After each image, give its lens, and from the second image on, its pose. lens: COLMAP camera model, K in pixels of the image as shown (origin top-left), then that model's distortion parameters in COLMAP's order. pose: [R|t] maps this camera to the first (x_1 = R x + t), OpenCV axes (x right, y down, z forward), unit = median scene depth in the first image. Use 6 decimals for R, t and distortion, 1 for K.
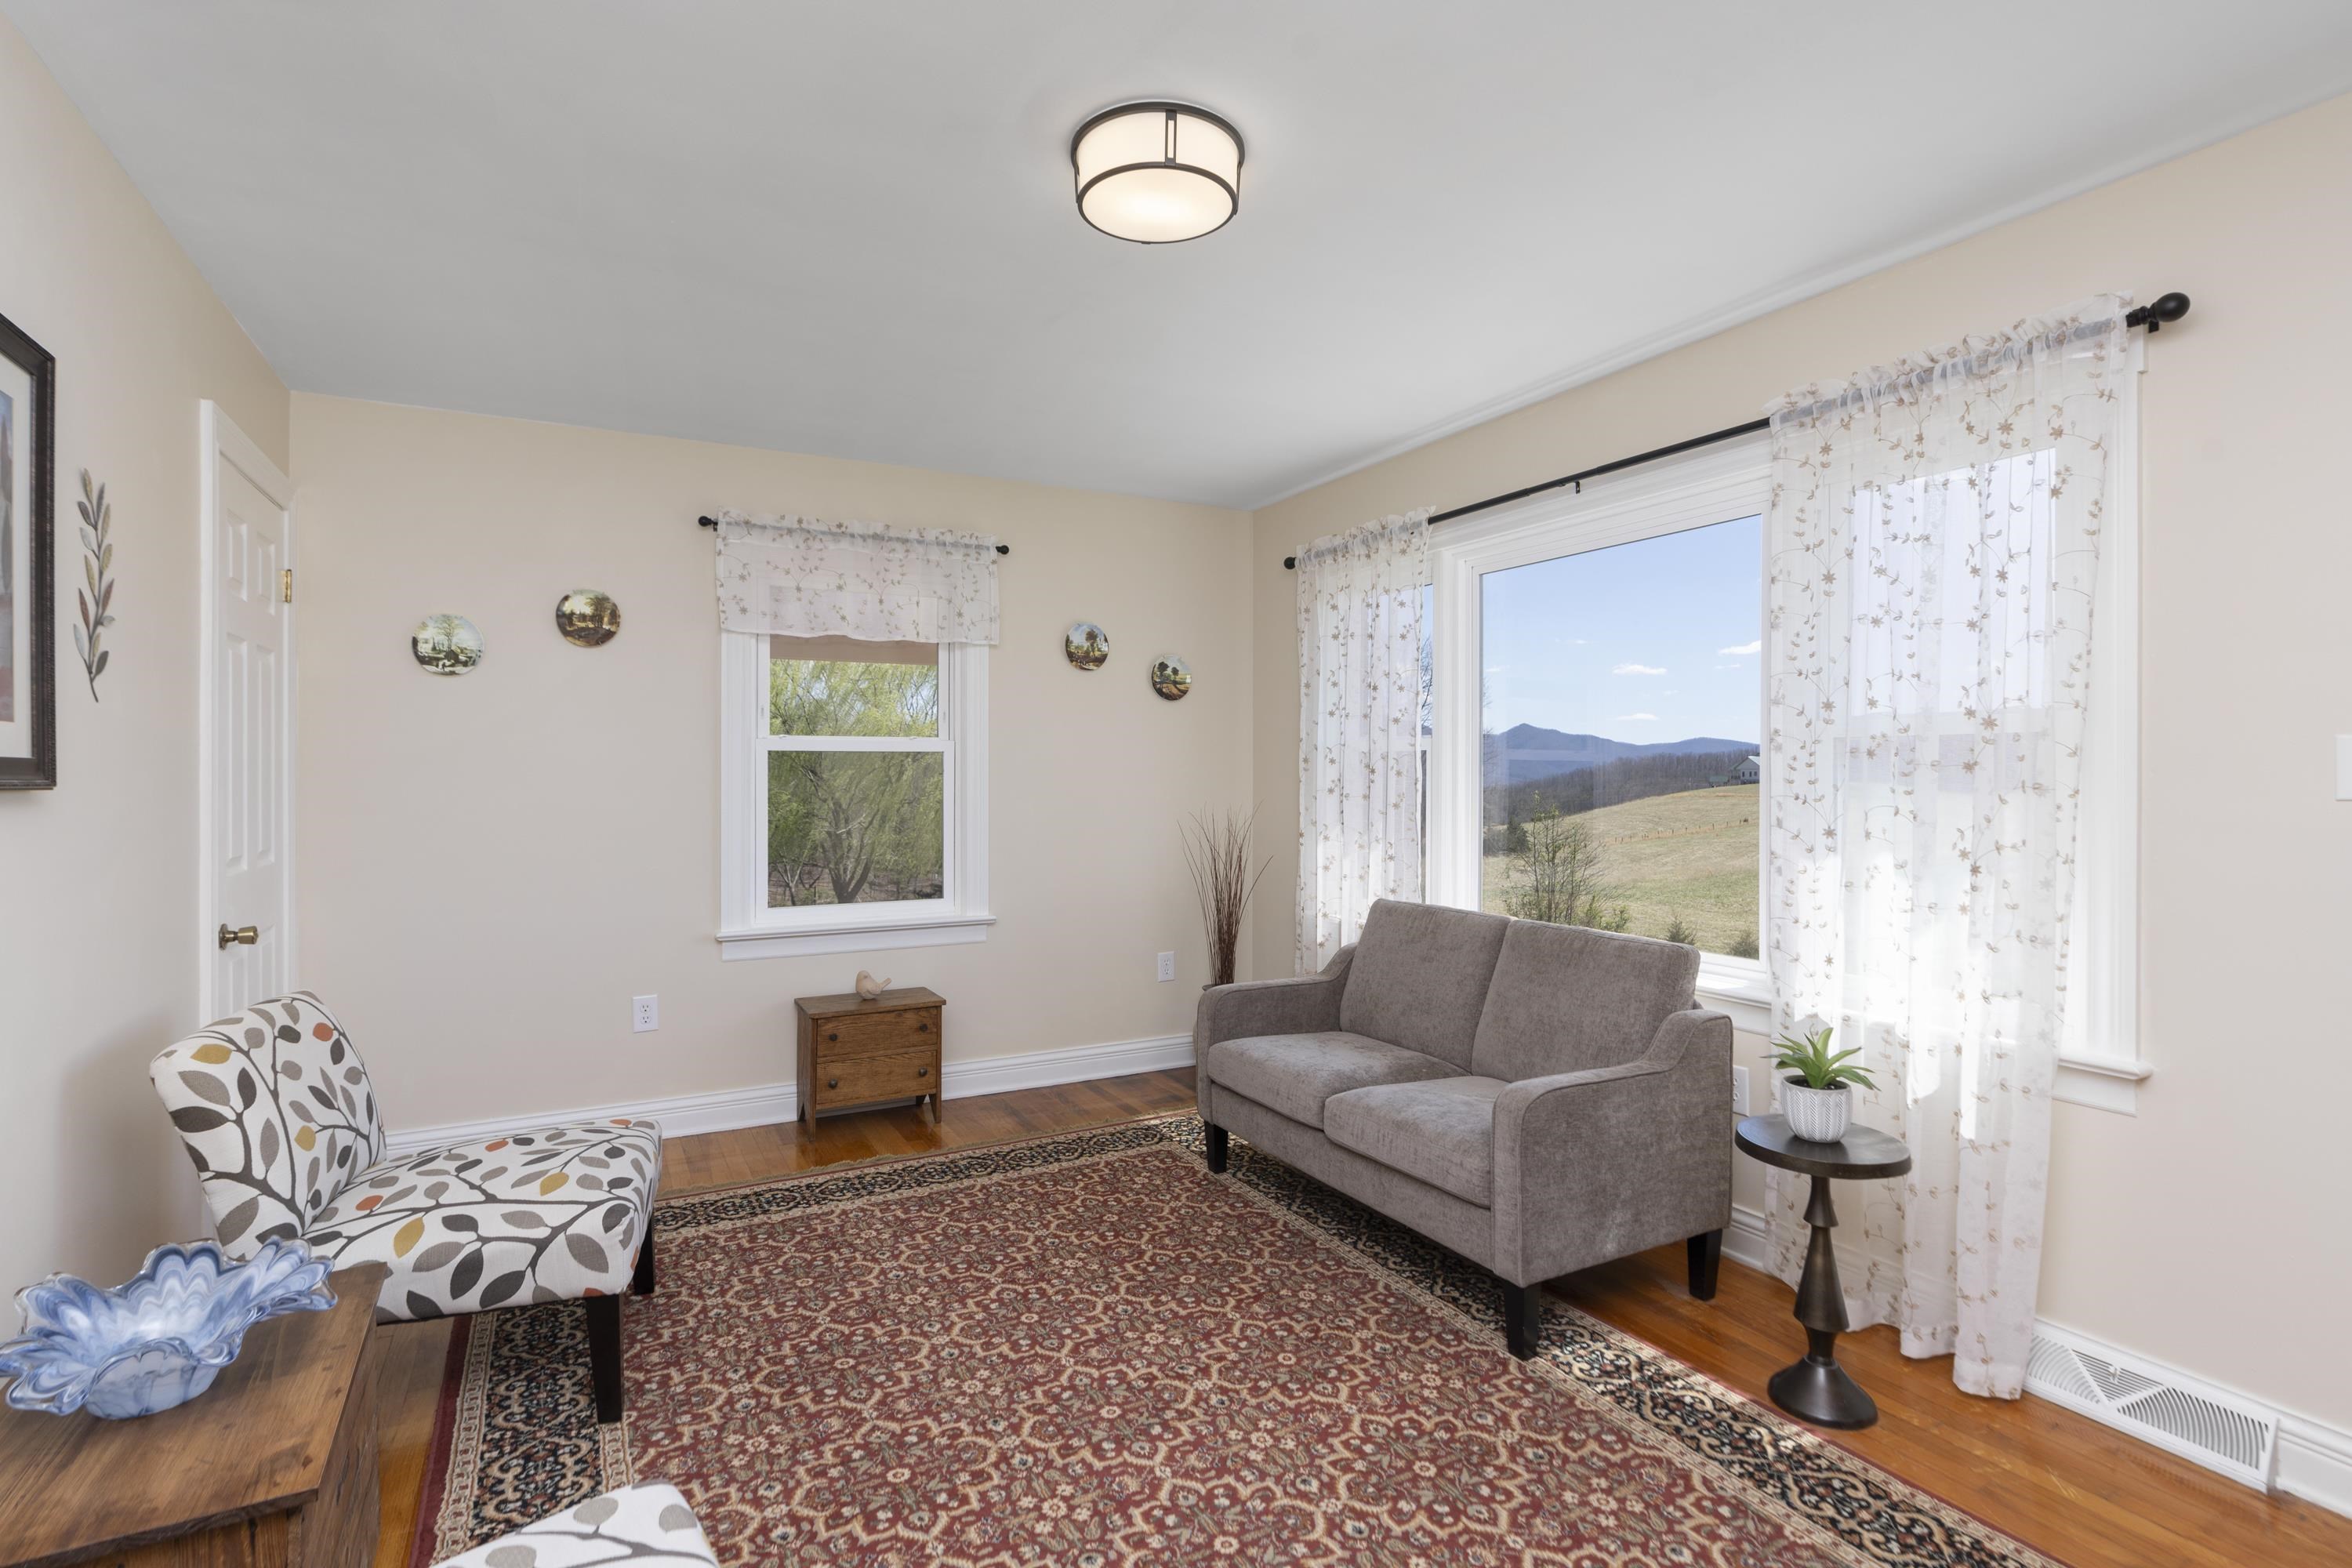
lens RADIAL K [[1116.1, 0, 1175.2], [0, 1116.1, 779.1], [0, 0, 1]] dist [-0.005303, 0.000087]
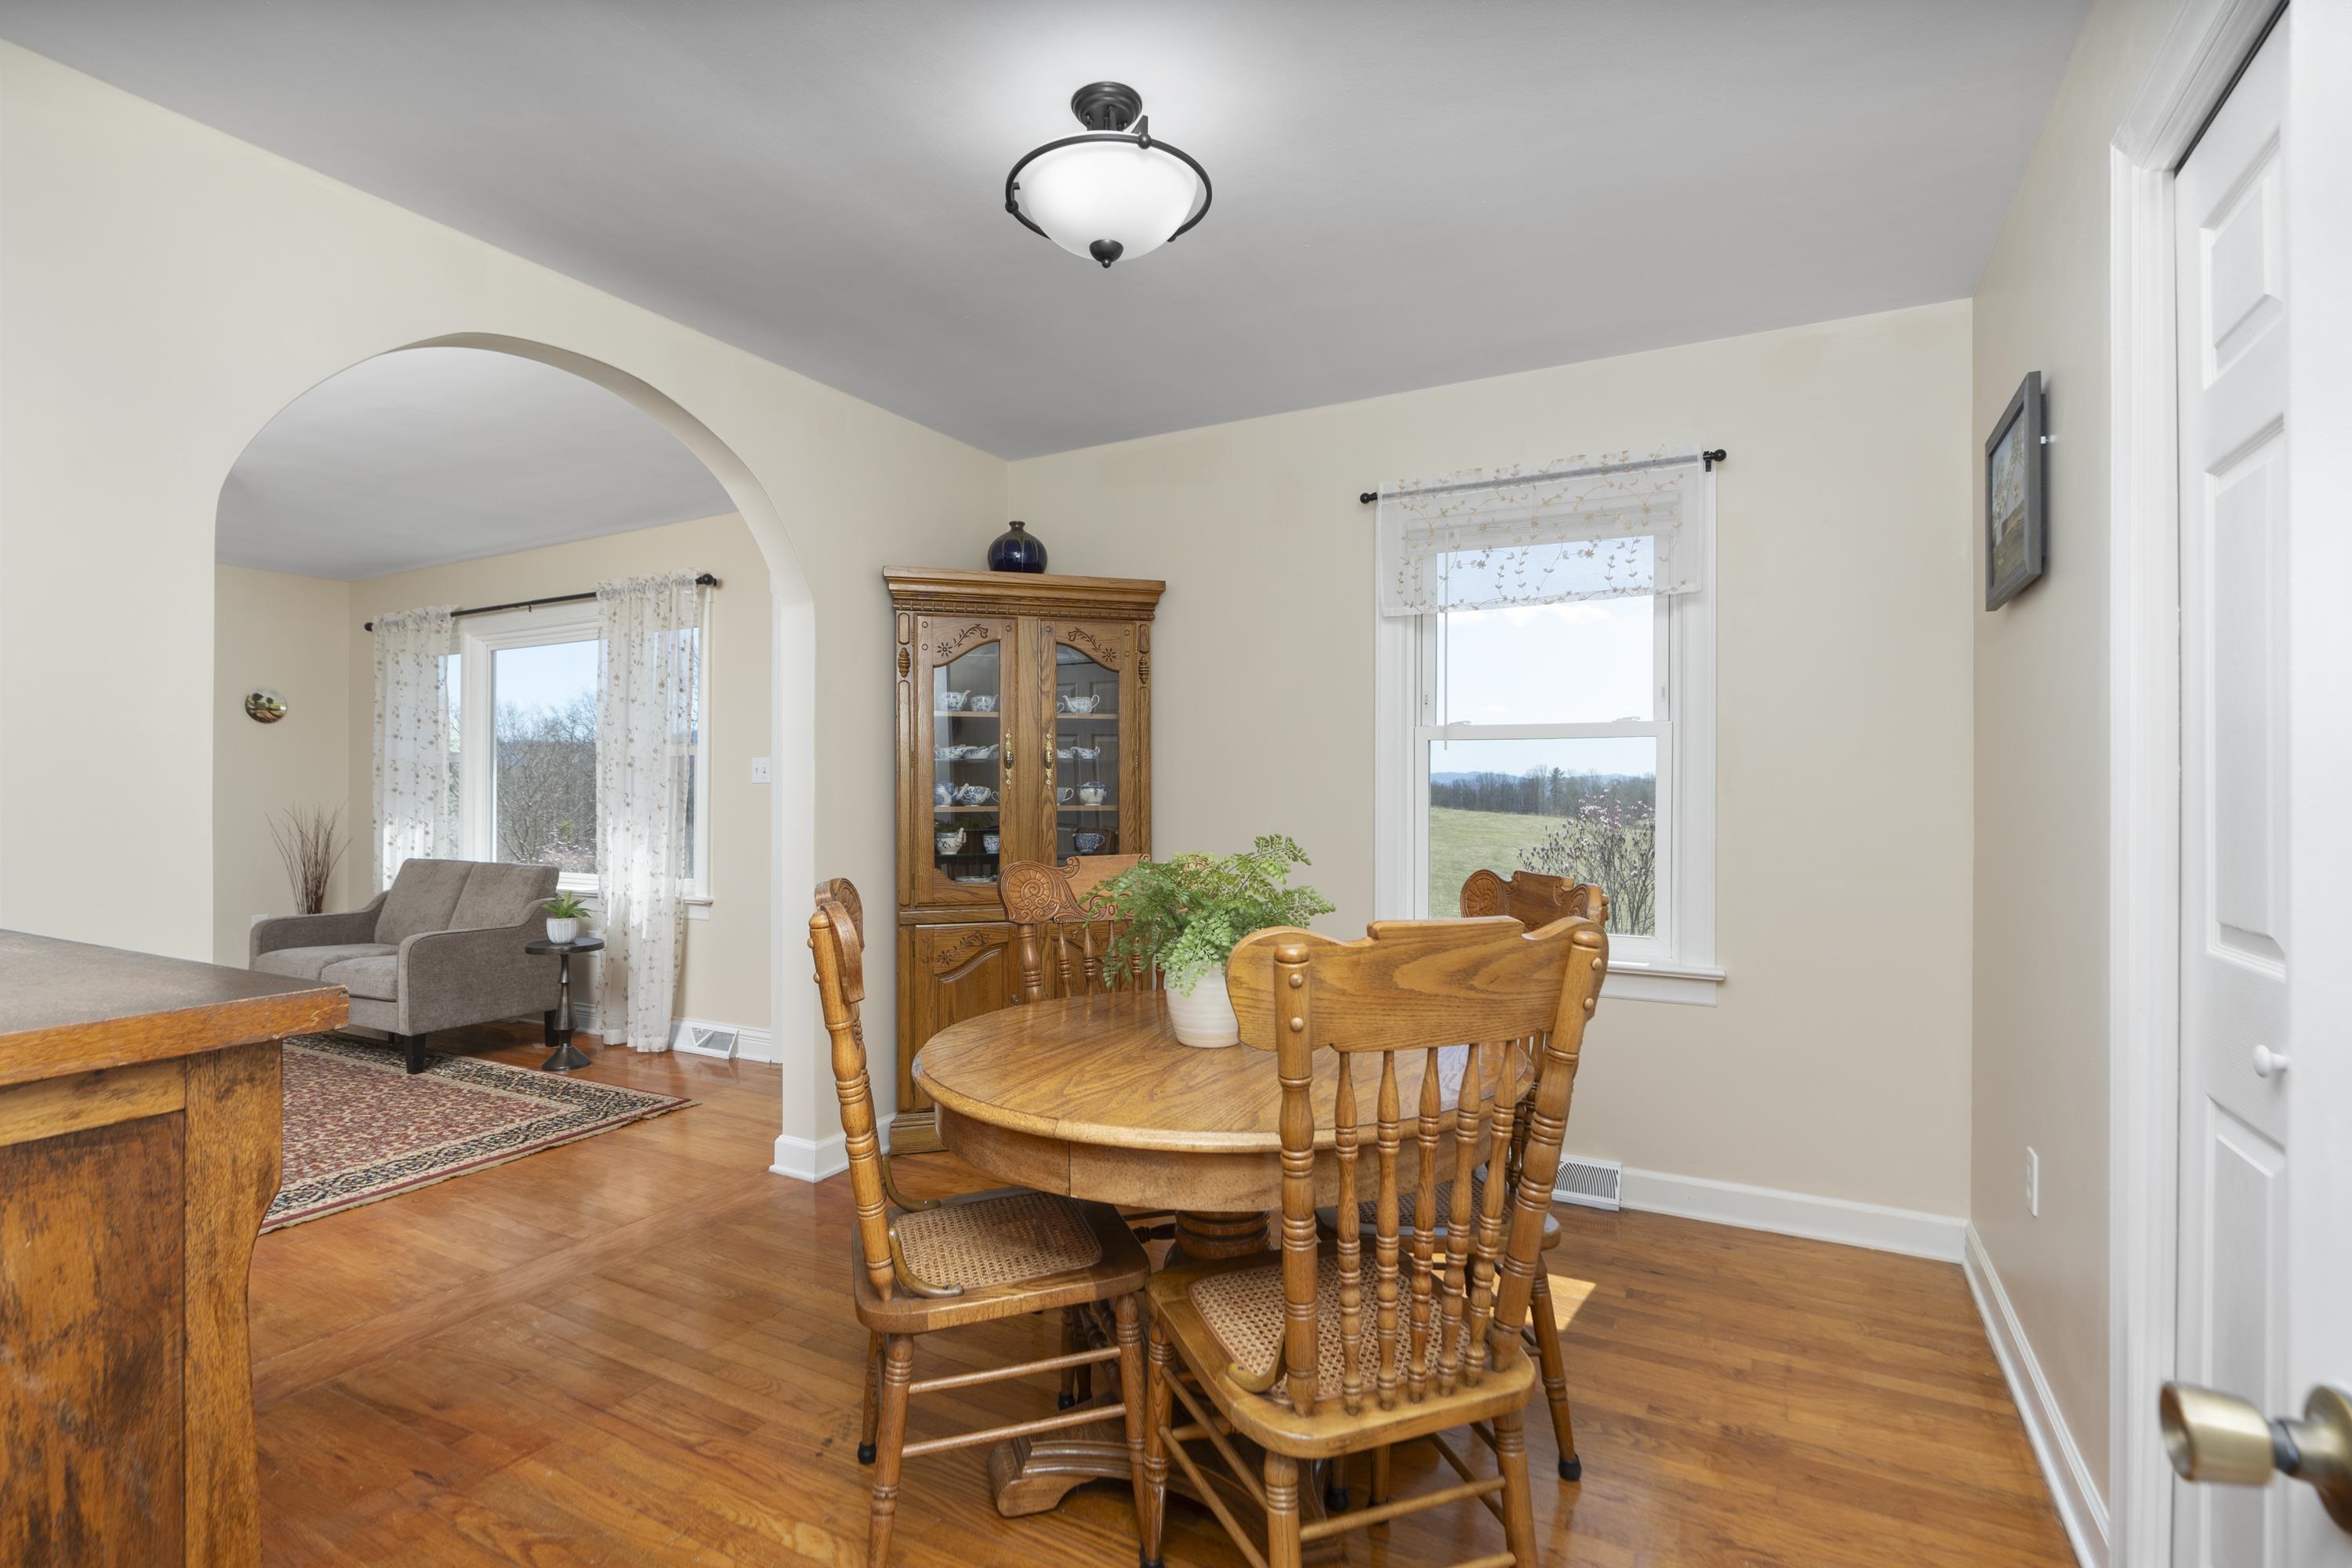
lens RADIAL K [[1116.1, 0, 1171.4], [0, 1116.1, 782.7], [0, 0, 1]] dist [-0.005303, 0.000087]
pose [[0.844031, -0.003567, 0.536282, 0.240828], [0.006882, 0.999968, -0.004180, 0.016565], [-0.536250, 0.007219, 0.844028, -0.846122]]
